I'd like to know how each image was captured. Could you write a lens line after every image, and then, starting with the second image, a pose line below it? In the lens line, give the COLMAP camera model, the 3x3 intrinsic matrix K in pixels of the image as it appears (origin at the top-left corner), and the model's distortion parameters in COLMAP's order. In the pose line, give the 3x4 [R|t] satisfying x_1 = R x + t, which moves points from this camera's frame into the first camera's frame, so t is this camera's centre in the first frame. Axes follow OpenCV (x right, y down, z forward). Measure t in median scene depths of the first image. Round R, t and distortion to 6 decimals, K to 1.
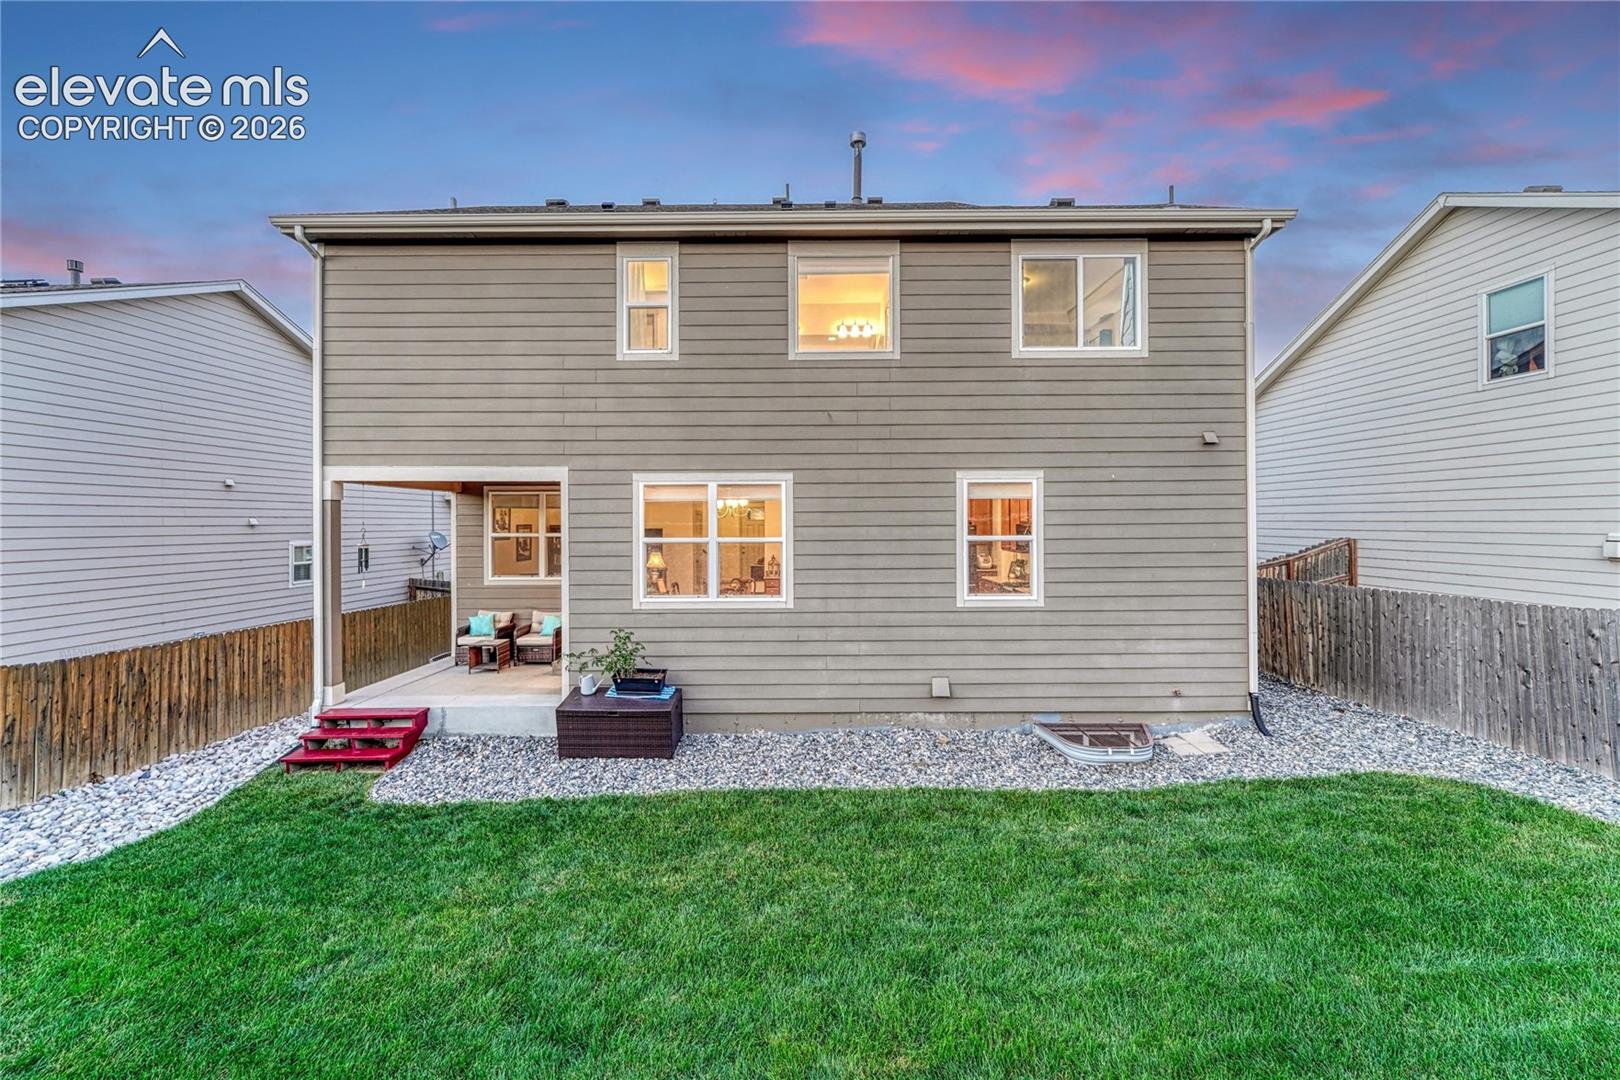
lens RADIAL K [[693.4, 0, 792.9], [0, 693.4, 555.2], [0, 0, 1]] dist [-0.003476, 0.000020]
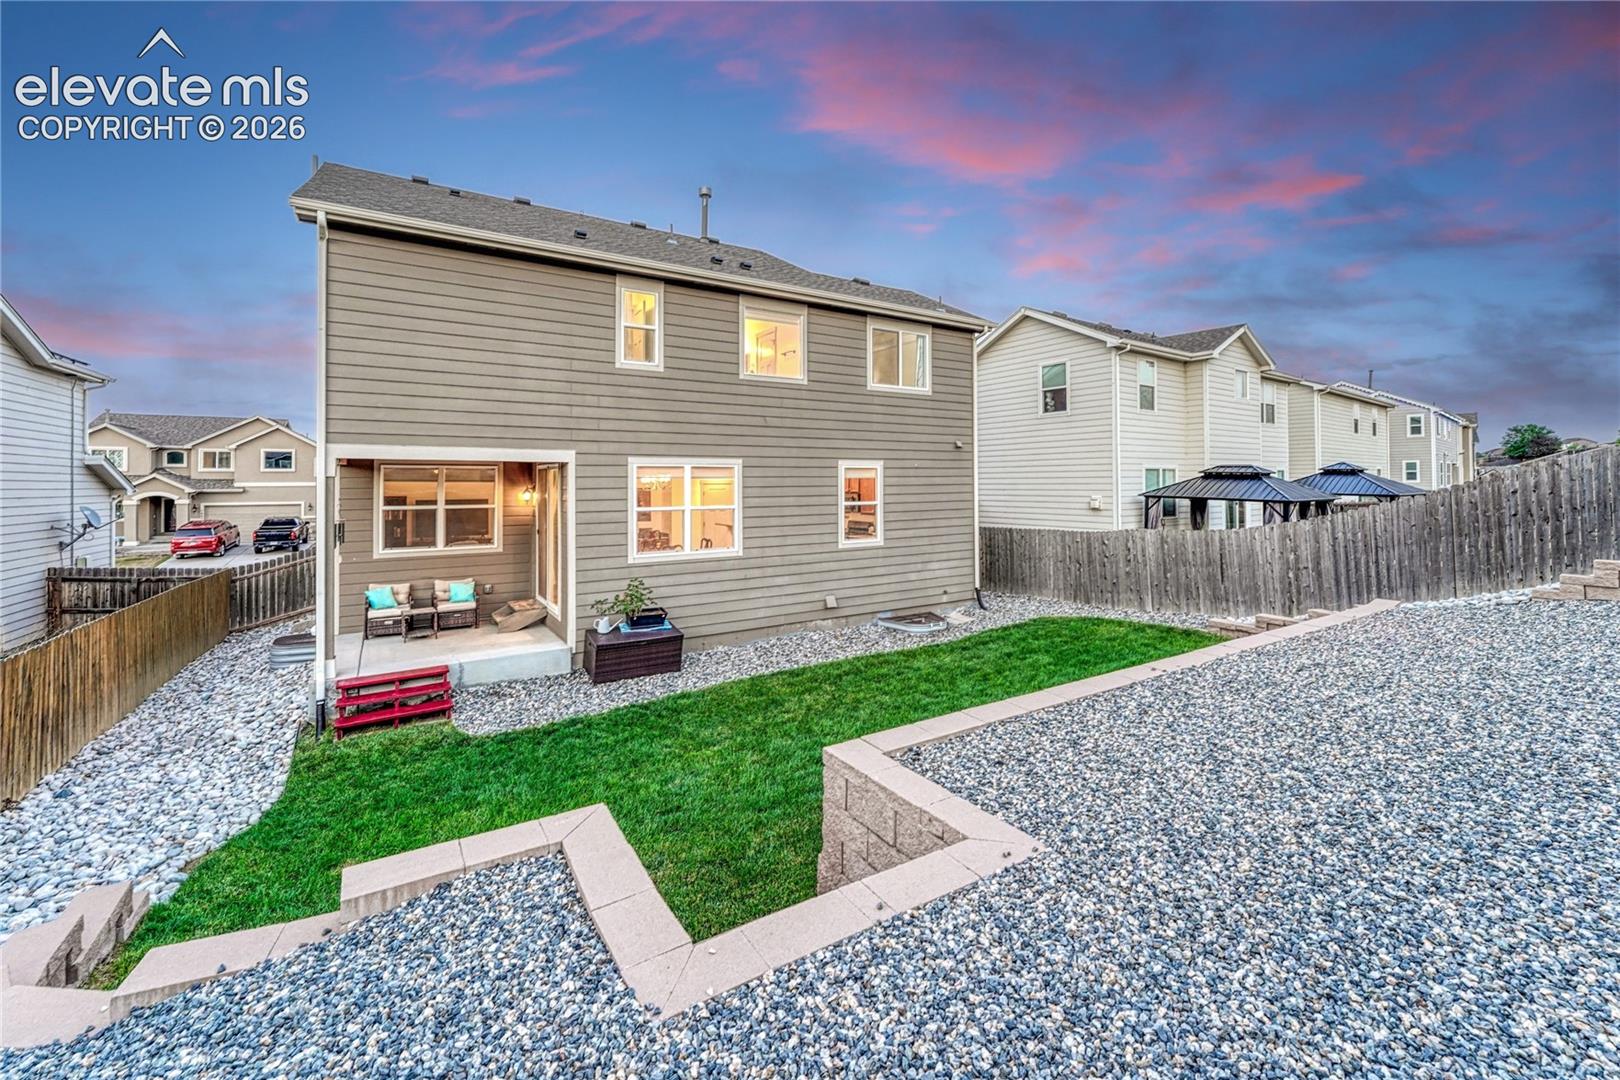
lens RADIAL K [[722.9, 0, 803.6], [0, 722.9, 534.8], [0, 0, 1]] dist [-0.003240, -0.000013]
pose [[0.828920, -0.040817, 0.557877, -0.722451], [0.029149, 0.999131, 0.029791, -0.005720], [-0.558608, -0.008432, 0.829389, -0.287145]]
